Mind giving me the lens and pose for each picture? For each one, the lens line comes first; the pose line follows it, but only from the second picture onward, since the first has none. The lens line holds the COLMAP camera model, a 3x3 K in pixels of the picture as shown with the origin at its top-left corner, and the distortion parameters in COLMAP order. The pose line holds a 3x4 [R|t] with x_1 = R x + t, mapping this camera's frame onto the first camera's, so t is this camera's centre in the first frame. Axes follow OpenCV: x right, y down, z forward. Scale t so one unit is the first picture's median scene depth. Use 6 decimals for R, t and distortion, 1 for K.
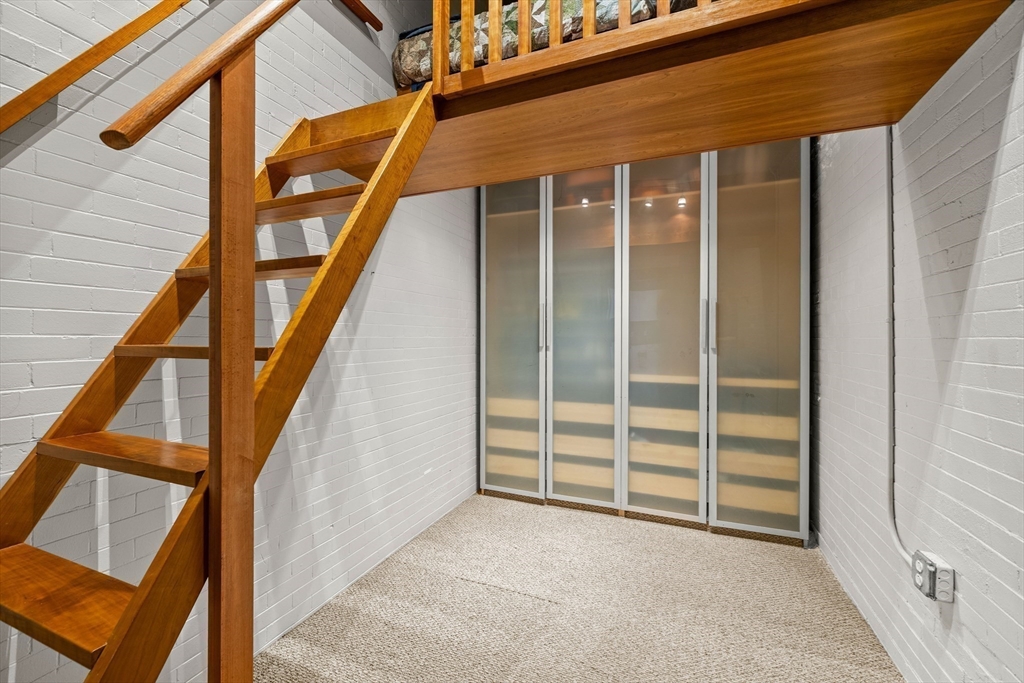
lens RADIAL K [[426.4, 0, 507.2], [0, 426.4, 326.4], [0, 0, 1]] dist [0.001313, -0.000163]
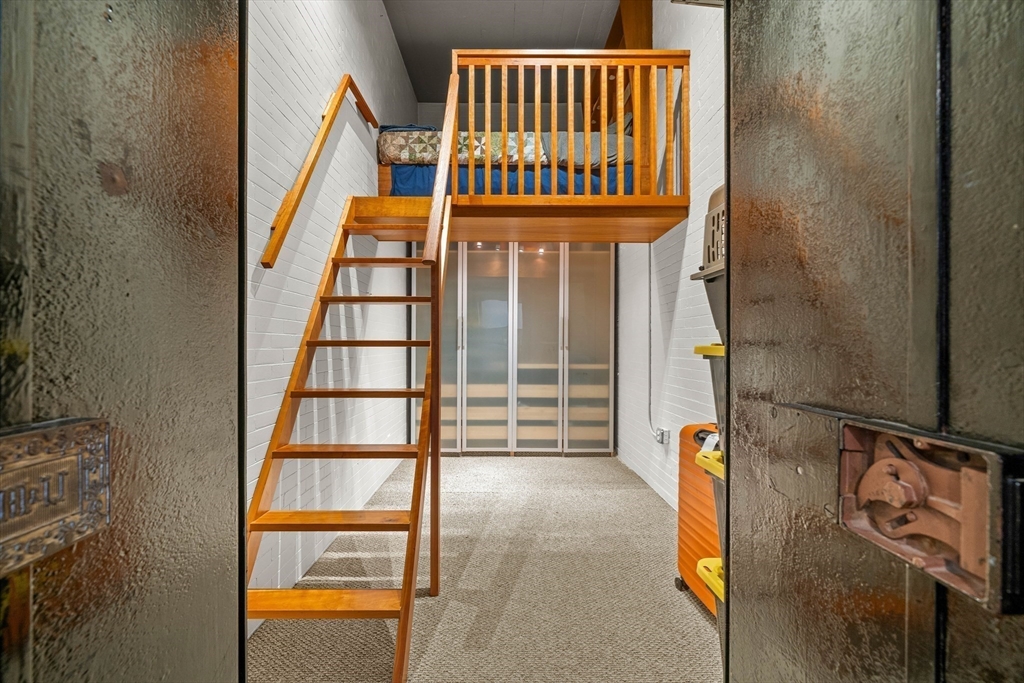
lens RADIAL K [[426.4, 0, 507.2], [0, 426.4, 326.4], [0, 0, 1]] dist [0.001313, -0.000163]
pose [[0.916652, 0.017279, 0.399313, -0.401382], [-0.010665, 0.999767, -0.018780, 0.005501], [-0.399544, 0.012956, 0.916622, -0.444458]]
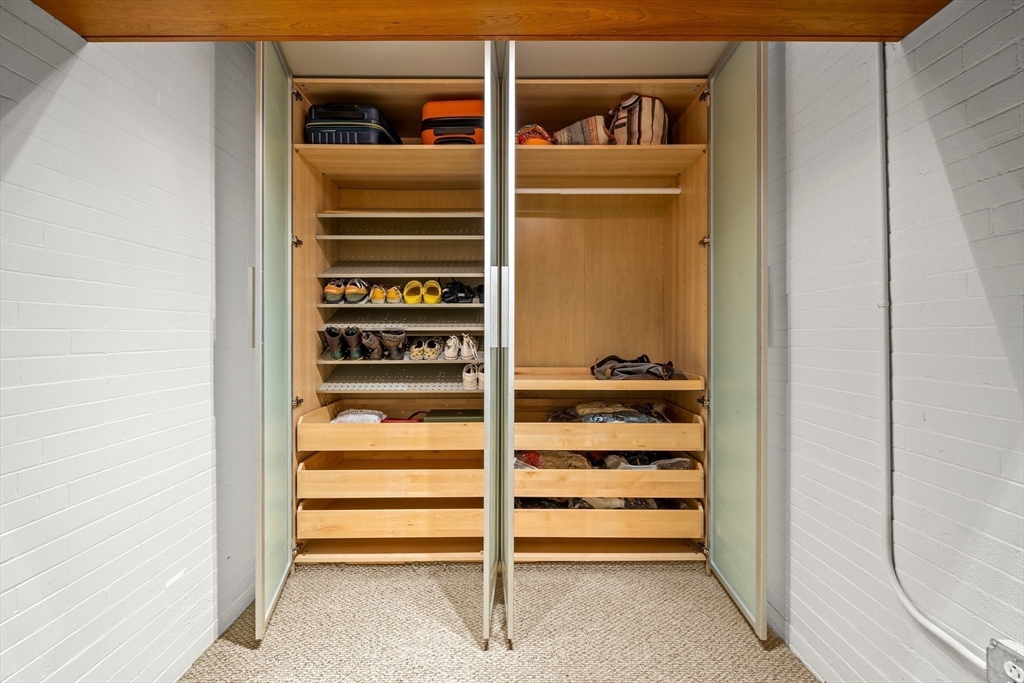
lens RADIAL K [[426.4, 0, 507.2], [0, 426.4, 326.4], [0, 0, 1]] dist [0.001313, -0.000163]
pose [[0.923918, -0.000932, 0.382590, -0.003802], [-0.004580, 0.999898, 0.013496, 0.009959], [-0.382563, -0.014221, 0.923820, 0.337077]]
